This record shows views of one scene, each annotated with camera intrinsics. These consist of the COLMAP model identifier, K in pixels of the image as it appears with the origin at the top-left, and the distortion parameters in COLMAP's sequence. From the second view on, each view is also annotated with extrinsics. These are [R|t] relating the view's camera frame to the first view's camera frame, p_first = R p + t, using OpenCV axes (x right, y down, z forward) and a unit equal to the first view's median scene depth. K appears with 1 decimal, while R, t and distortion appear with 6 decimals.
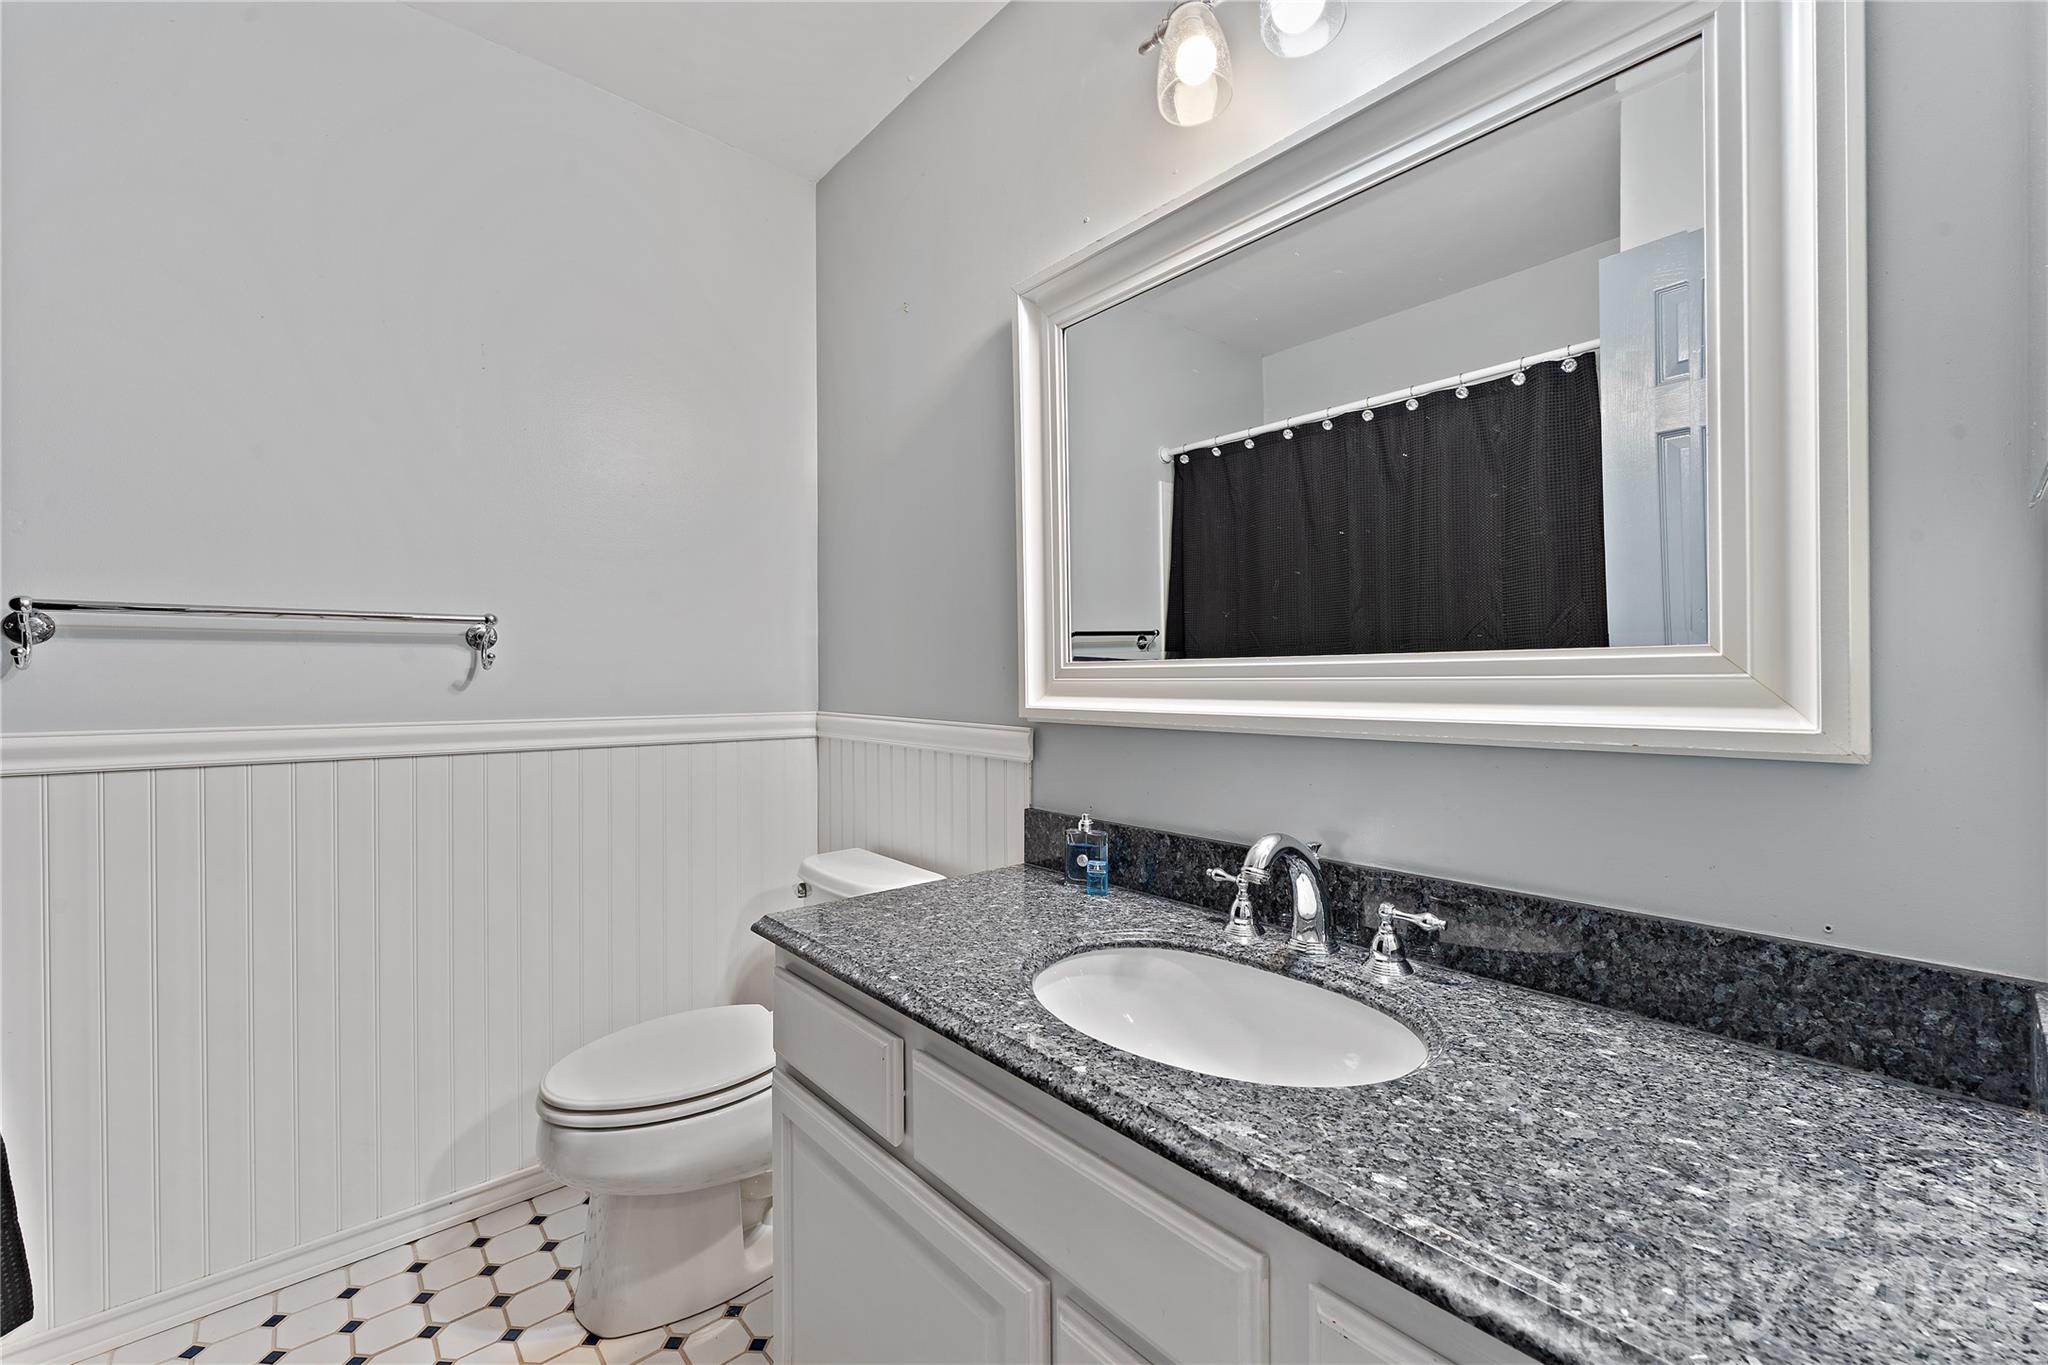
lens RADIAL K [[839.6, 0, 1021.9], [0, 839.6, 684.2], [0, 0, 1]] dist [0.001048, 0.000162]
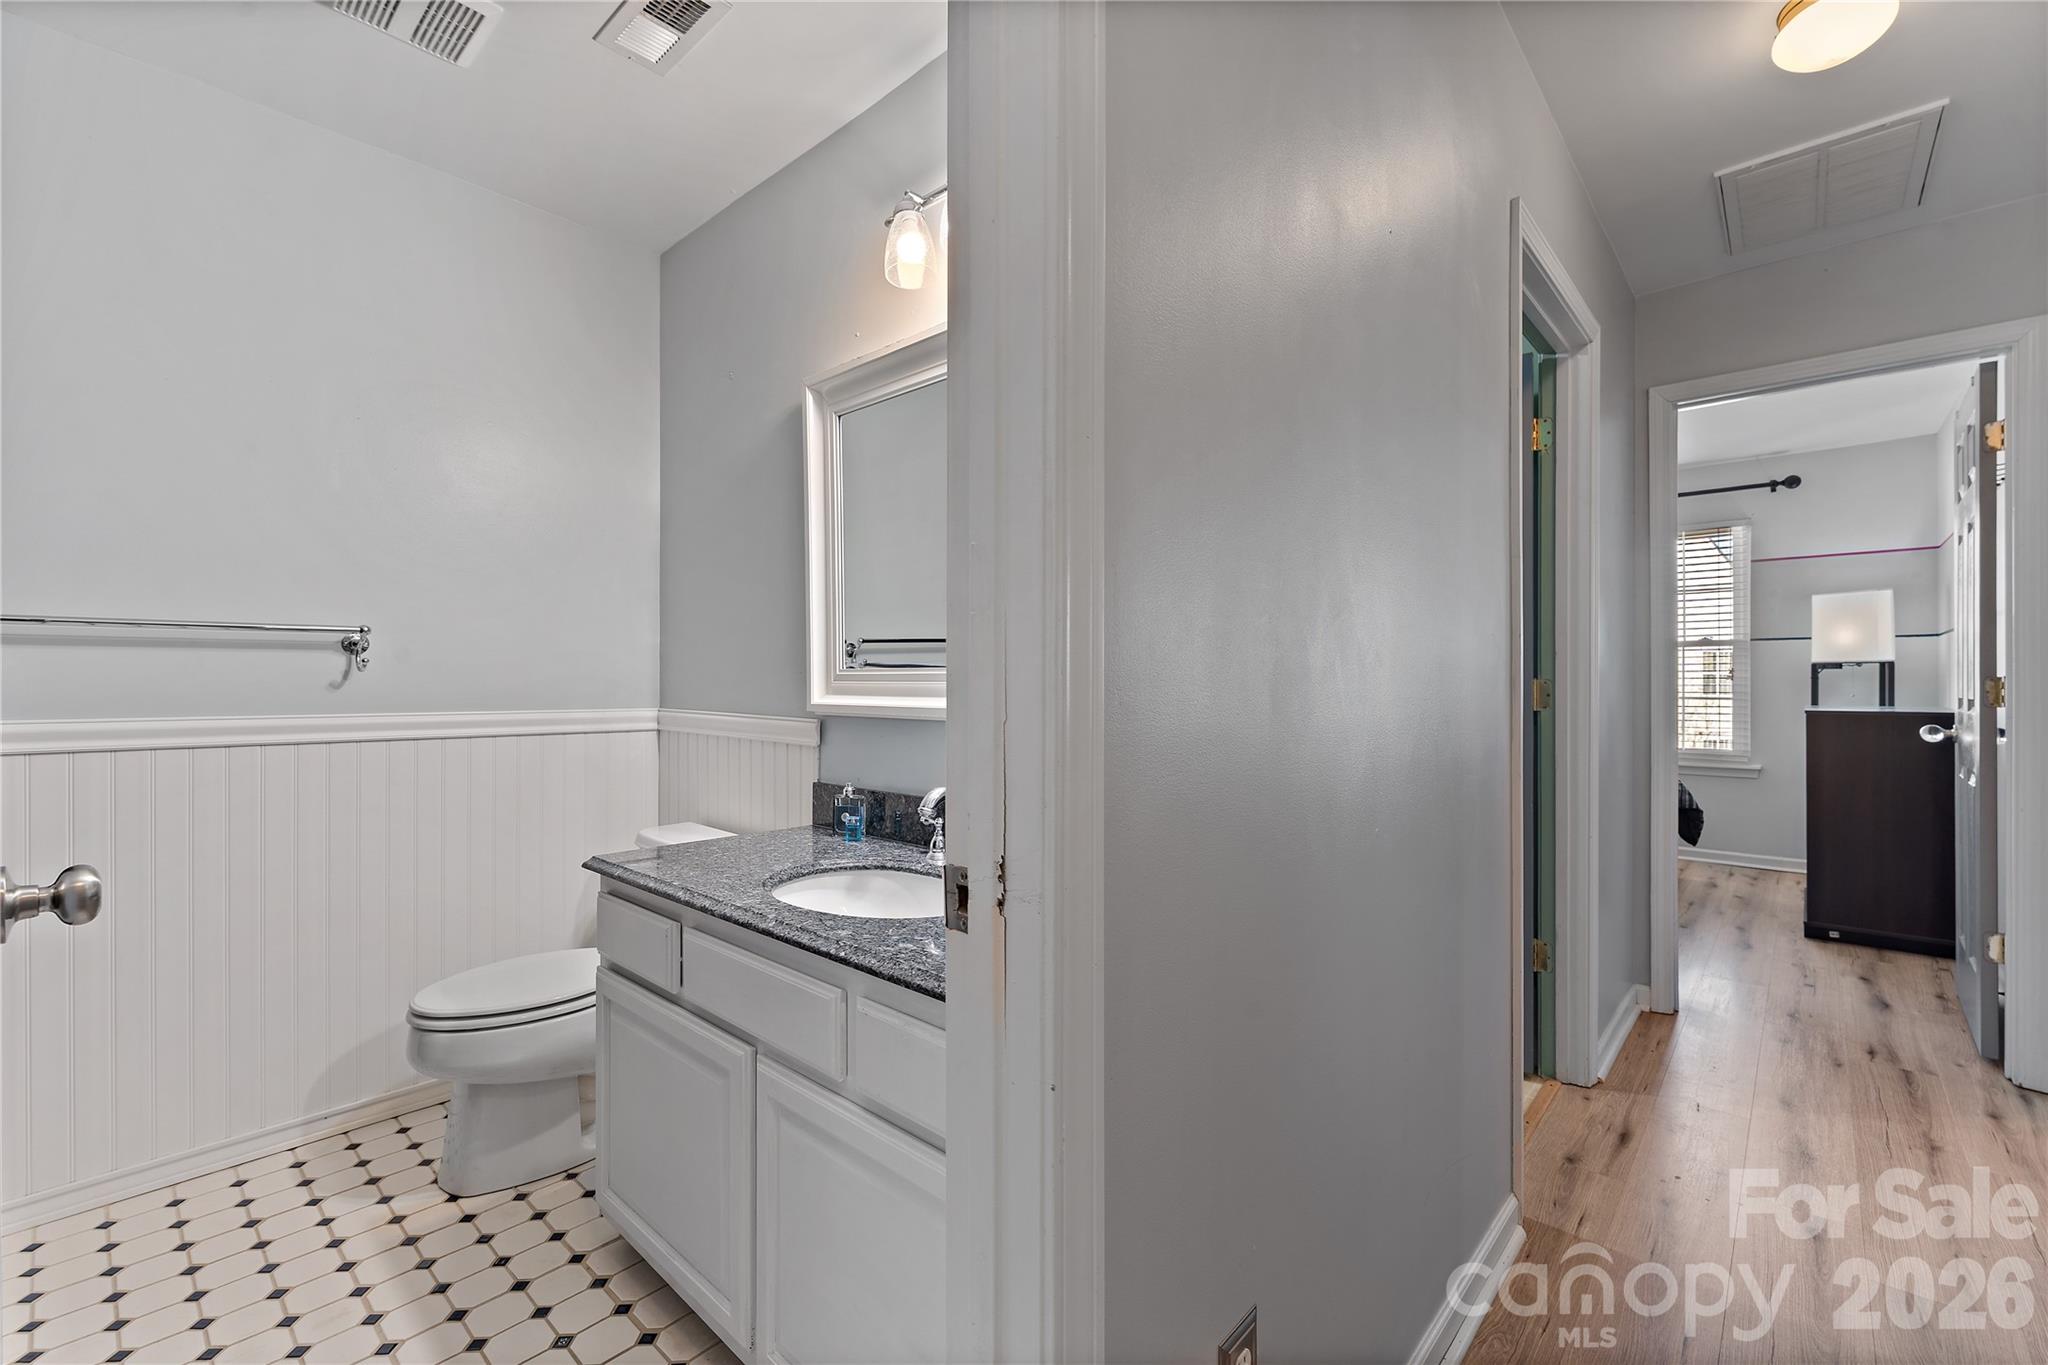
lens RADIAL K [[881.2, 0, 1026.7], [0, 881.2, 682.5], [0, 0, 1]] dist [0.001290, 0.000237]
pose [[0.993747, 0.004419, 0.111565, 0.199905], [-0.004103, 0.999987, -0.003061, -0.002091], [-0.111577, 0.002584, 0.993752, -0.427261]]
